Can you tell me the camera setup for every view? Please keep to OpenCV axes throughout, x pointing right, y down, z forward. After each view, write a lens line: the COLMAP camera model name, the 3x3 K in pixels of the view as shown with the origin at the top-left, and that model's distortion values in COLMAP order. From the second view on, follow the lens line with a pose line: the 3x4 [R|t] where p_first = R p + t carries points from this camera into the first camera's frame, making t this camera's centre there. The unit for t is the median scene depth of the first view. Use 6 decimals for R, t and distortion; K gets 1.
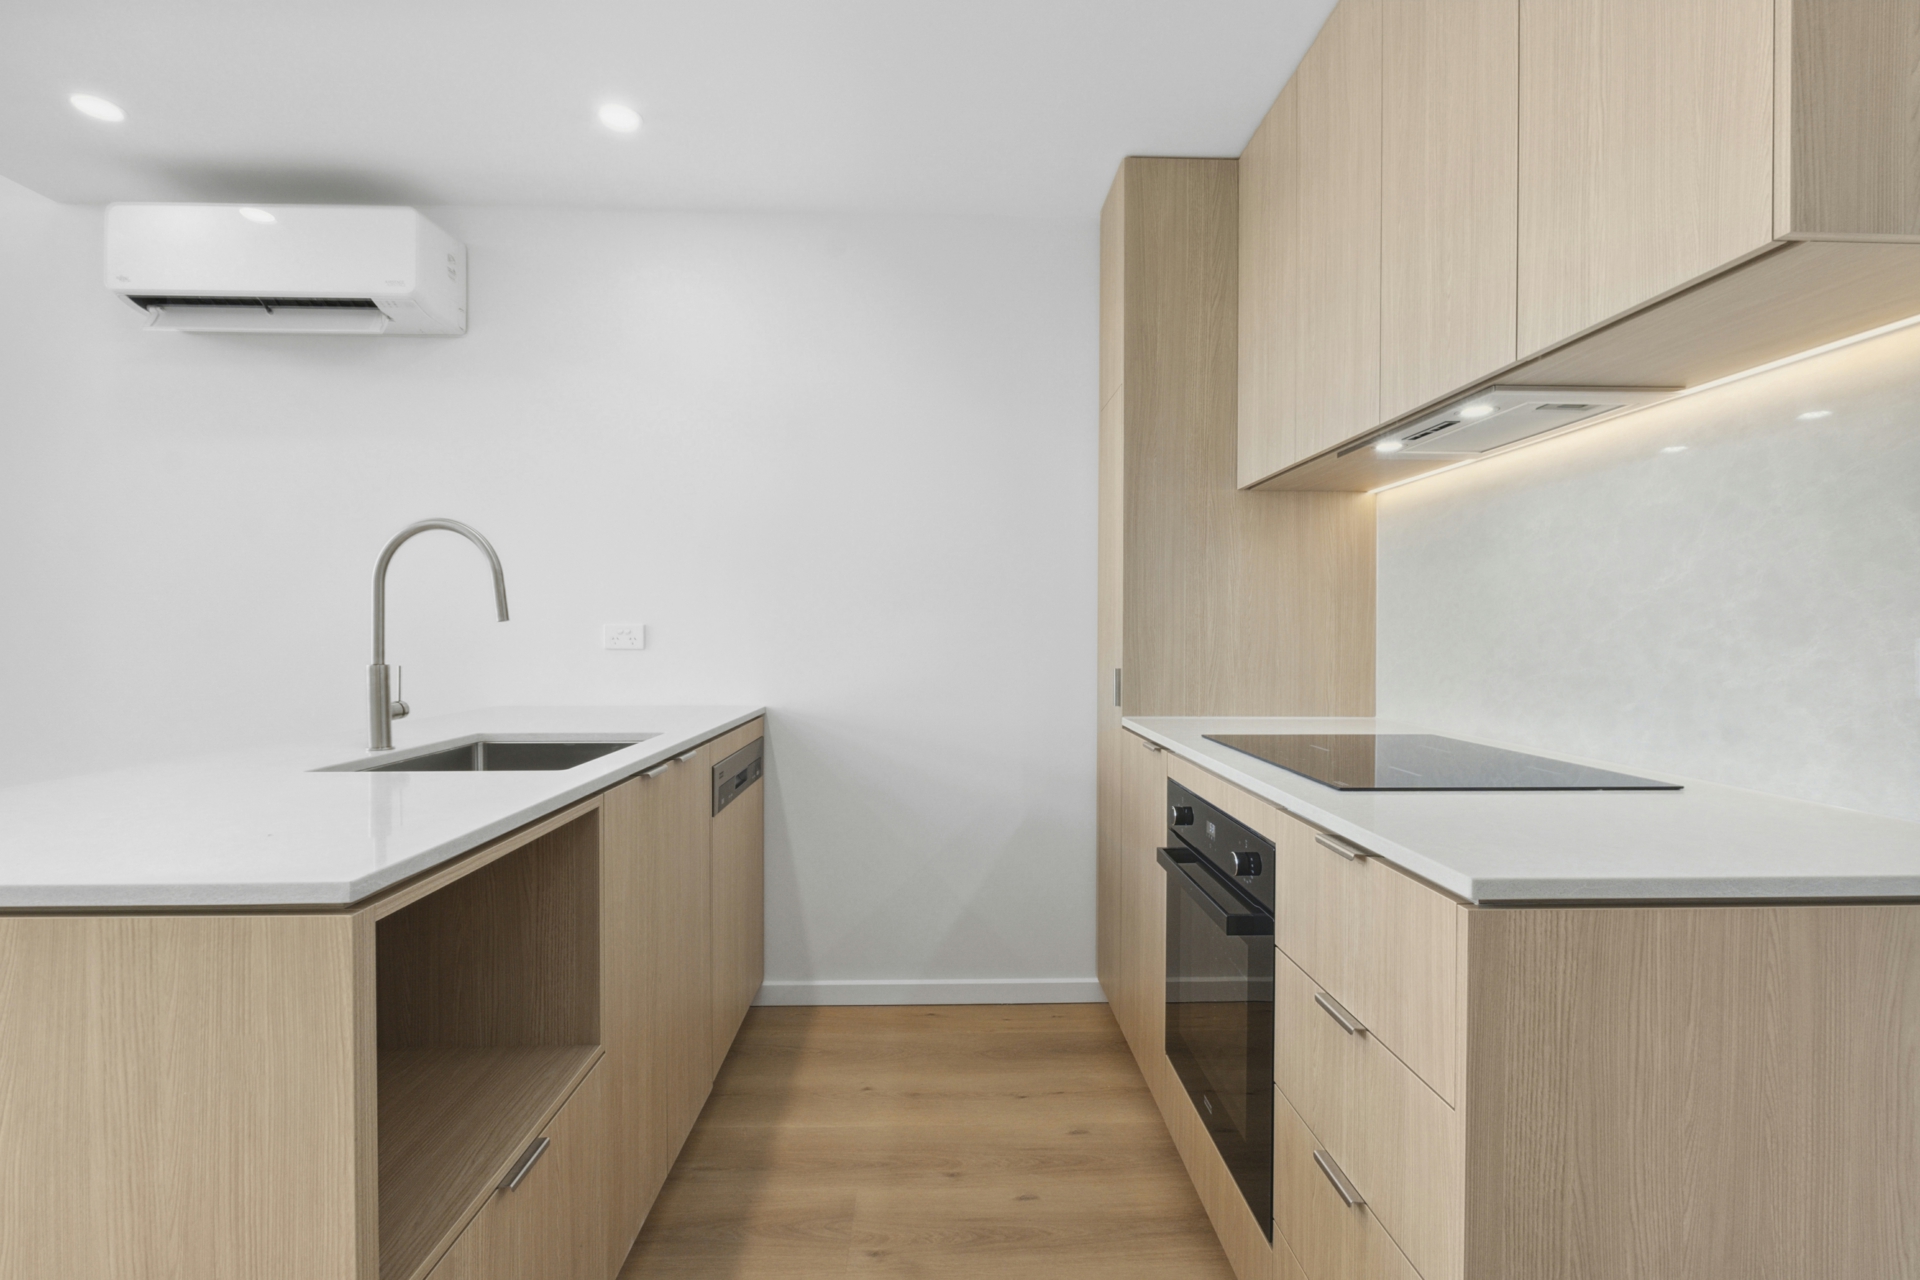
lens RADIAL K [[863.2, 0, 960.0], [0, 863.2, 640.0], [0, 0, 1]] dist [-0.002812, -0.000029]
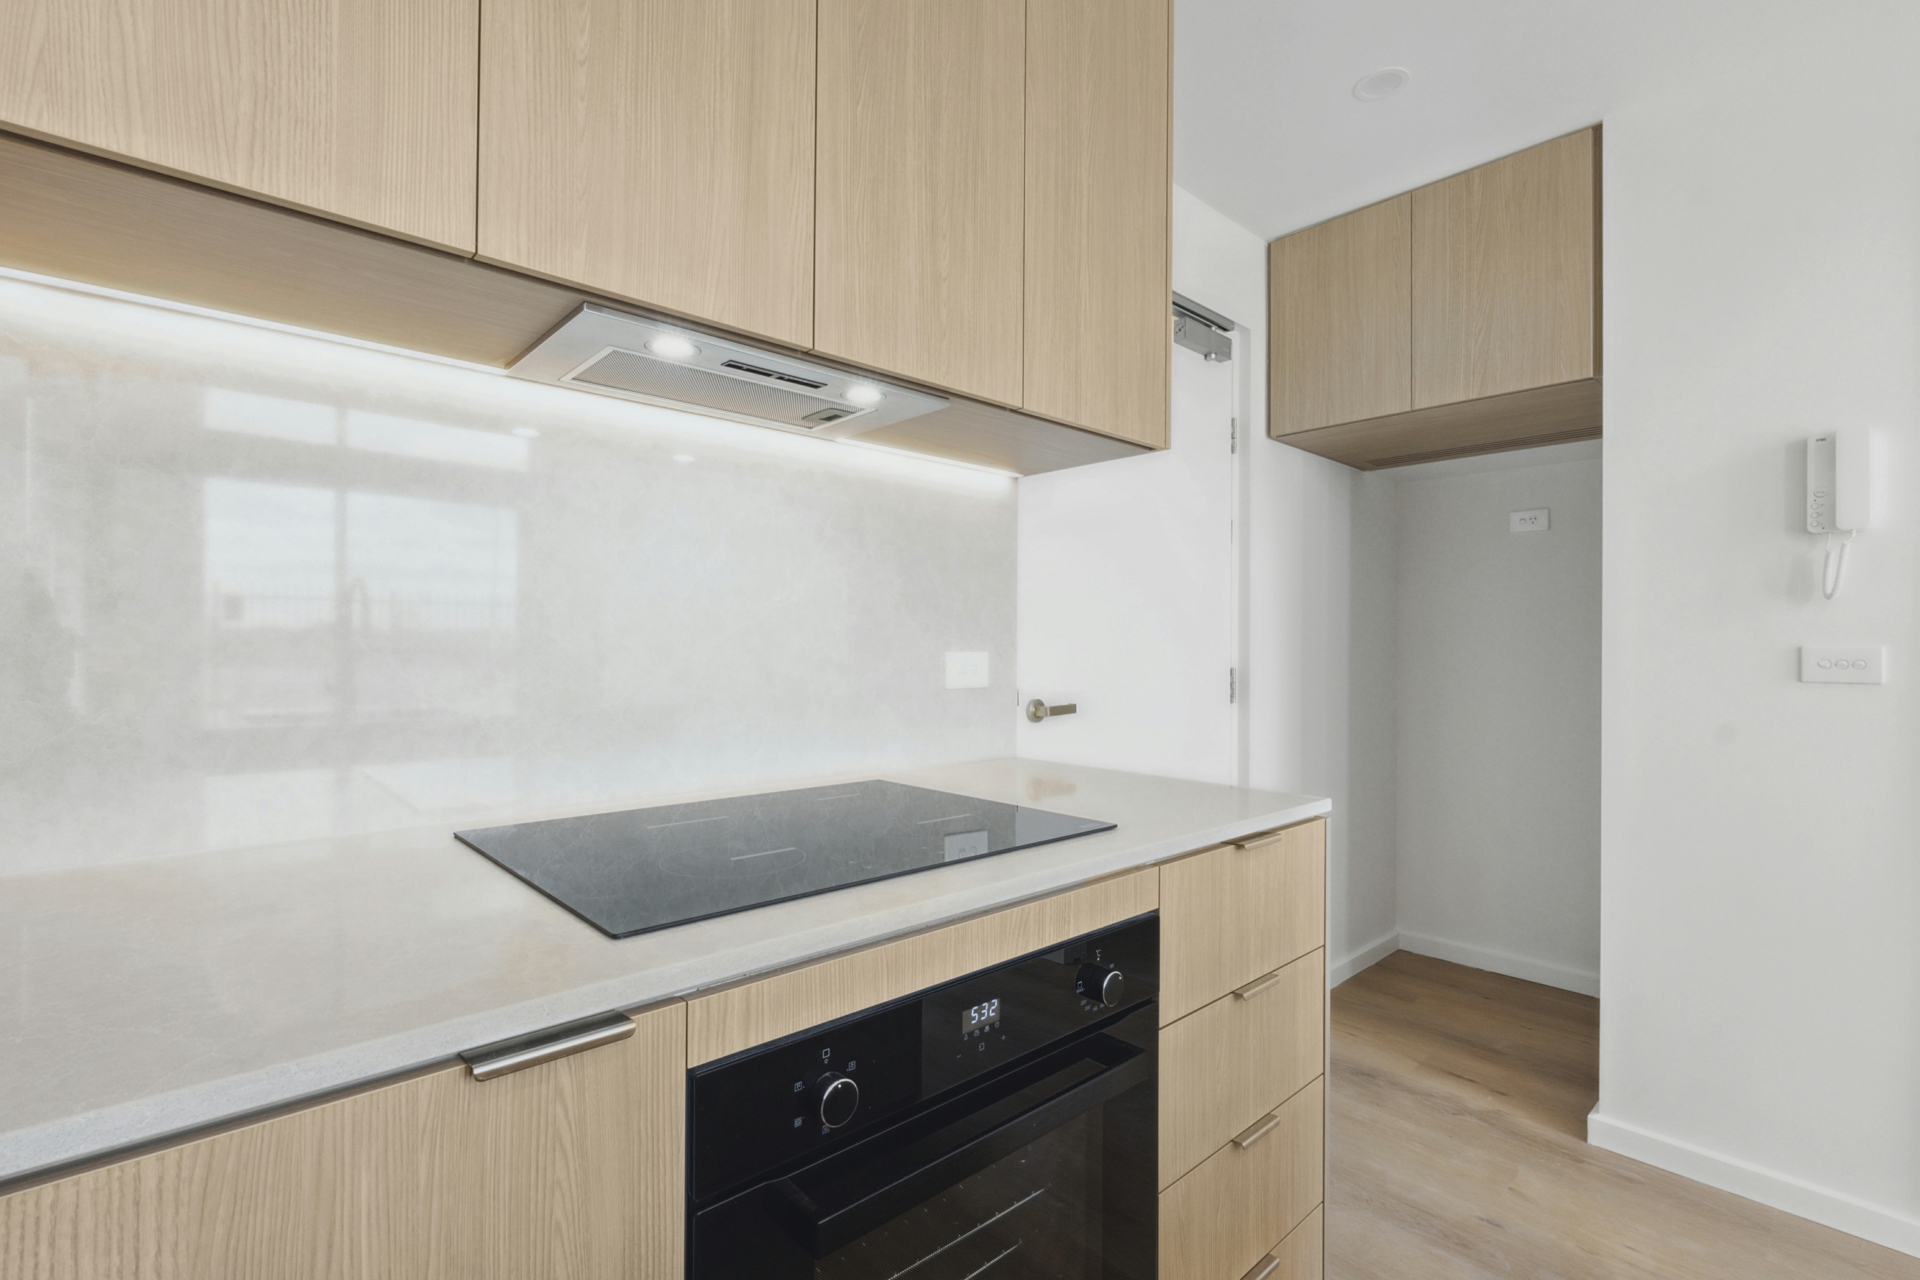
lens RADIAL K [[863.2, 0, 960.0], [0, 863.2, 640.0], [0, 0, 1]] dist [-0.002812, -0.000029]
pose [[-0.660998, 0.002691, 0.750383, -0.134293], [0.001796, 0.999996, -0.002004, -0.019857], [-0.750386, 0.000023, -0.661000, 1.750873]]
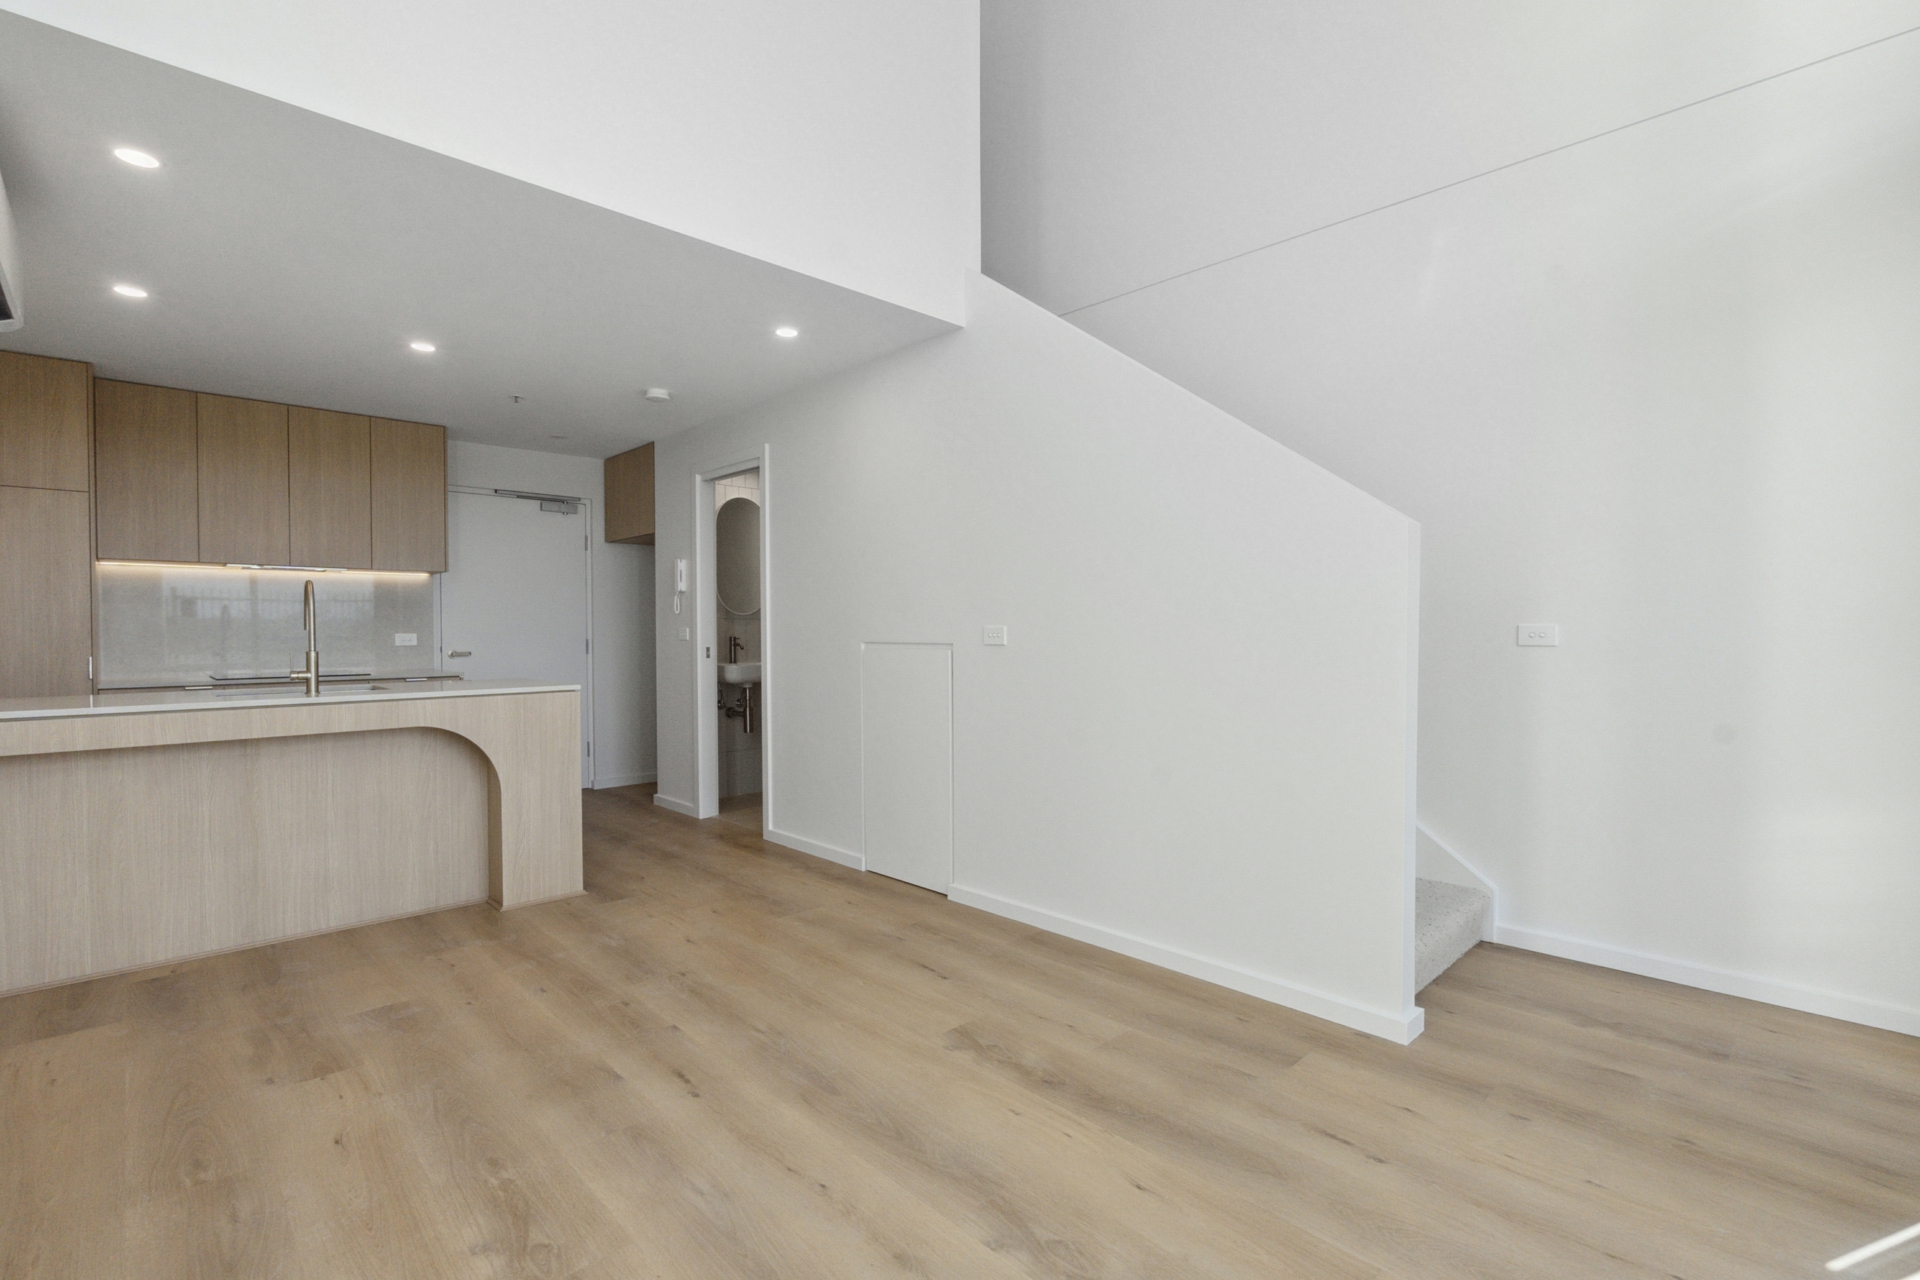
lens RADIAL K [[863.2, 0, 960.0], [0, 863.2, 640.0], [0, 0, 1]] dist [-0.002812, -0.000029]
pose [[-0.675745, -0.003881, 0.737125, -4.245108], [0.016807, 0.999645, 0.020671, -0.017005], [-0.736944, 0.026357, -0.675440, 1.674701]]
